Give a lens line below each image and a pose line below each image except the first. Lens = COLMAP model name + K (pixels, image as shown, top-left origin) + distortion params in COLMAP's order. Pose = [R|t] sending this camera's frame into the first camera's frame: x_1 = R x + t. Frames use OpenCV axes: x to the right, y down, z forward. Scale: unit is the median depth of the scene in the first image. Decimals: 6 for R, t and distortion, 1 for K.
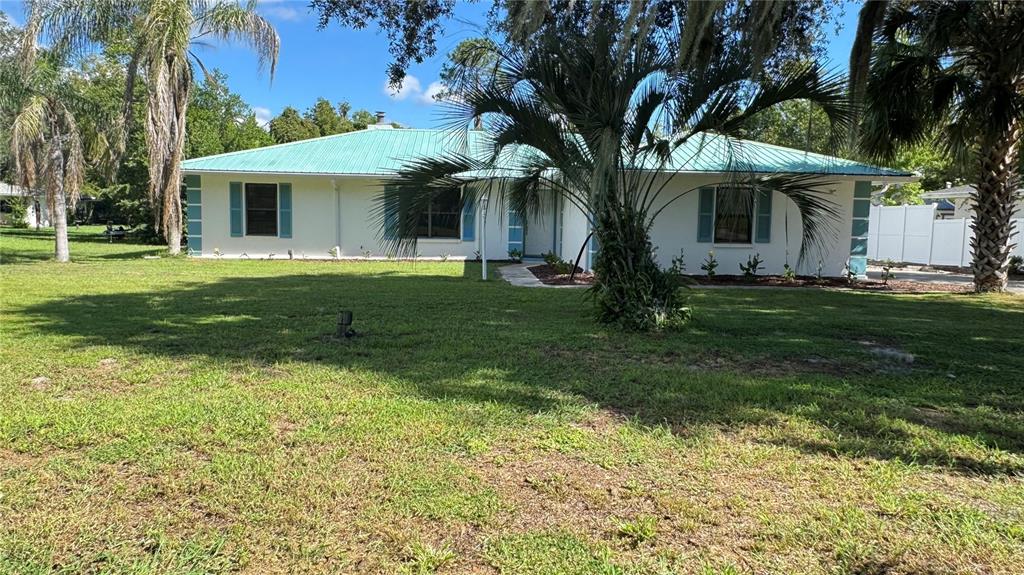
lens RADIAL K [[698.5, 0, 512.0], [0, 698.5, 287.5], [0, 0, 1]] dist [0.002000, -0.002267]
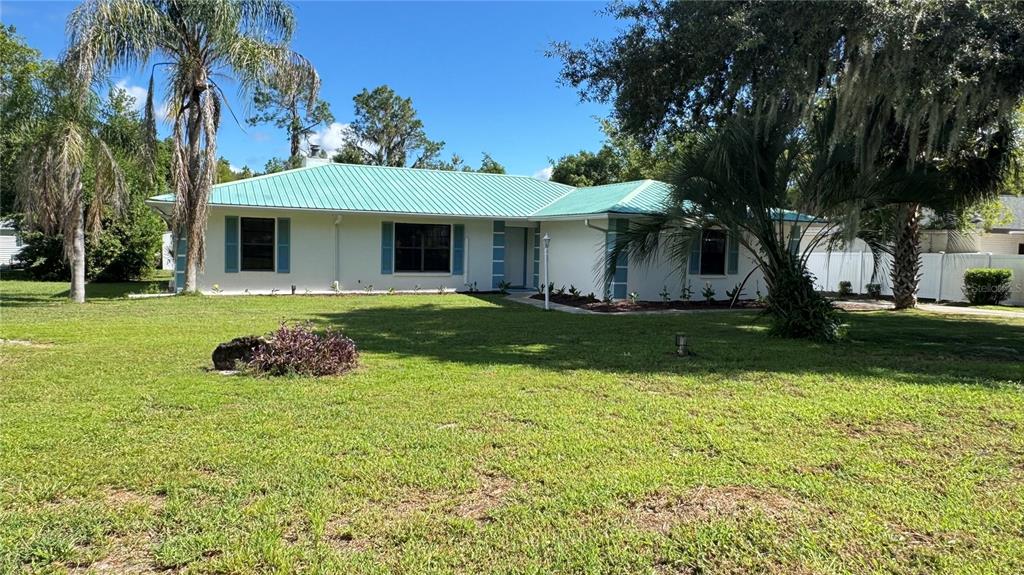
lens RADIAL K [[698.5, 0, 512.0], [0, 698.5, 287.5], [0, 0, 1]] dist [0.002000, -0.002267]
pose [[0.943596, -0.016457, 0.330691, -0.352638], [0.029653, 0.998951, -0.034898, -0.006734], [-0.329770, 0.042735, 0.943094, -0.037980]]
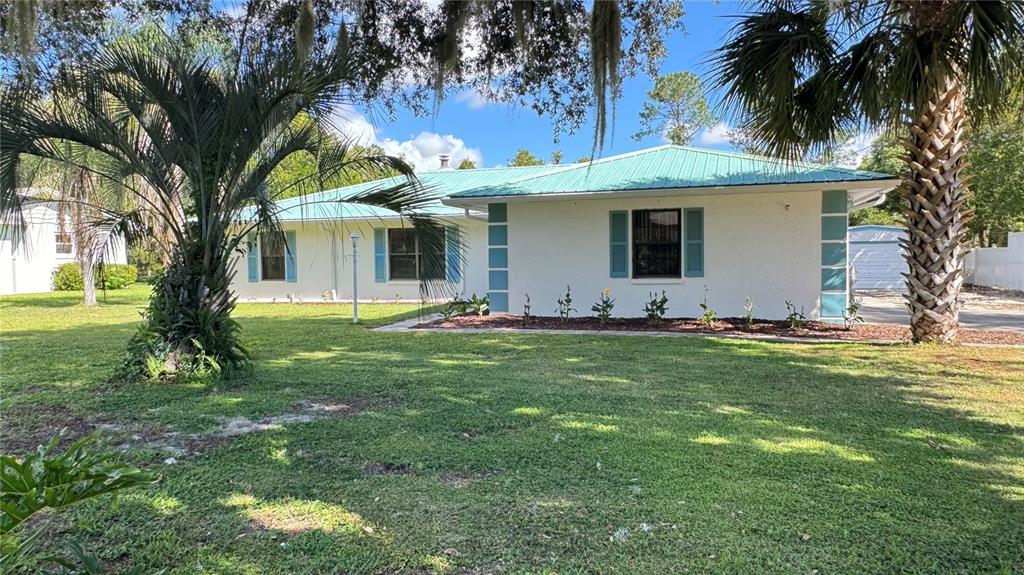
lens RADIAL K [[698.5, 0, 512.0], [0, 698.5, 287.5], [0, 0, 1]] dist [0.002000, -0.002267]
pose [[0.925408, -0.016480, -0.378615, 0.386210], [-0.007233, 0.998104, -0.061123, -0.001808], [0.378904, 0.059302, 0.923534, 0.160475]]
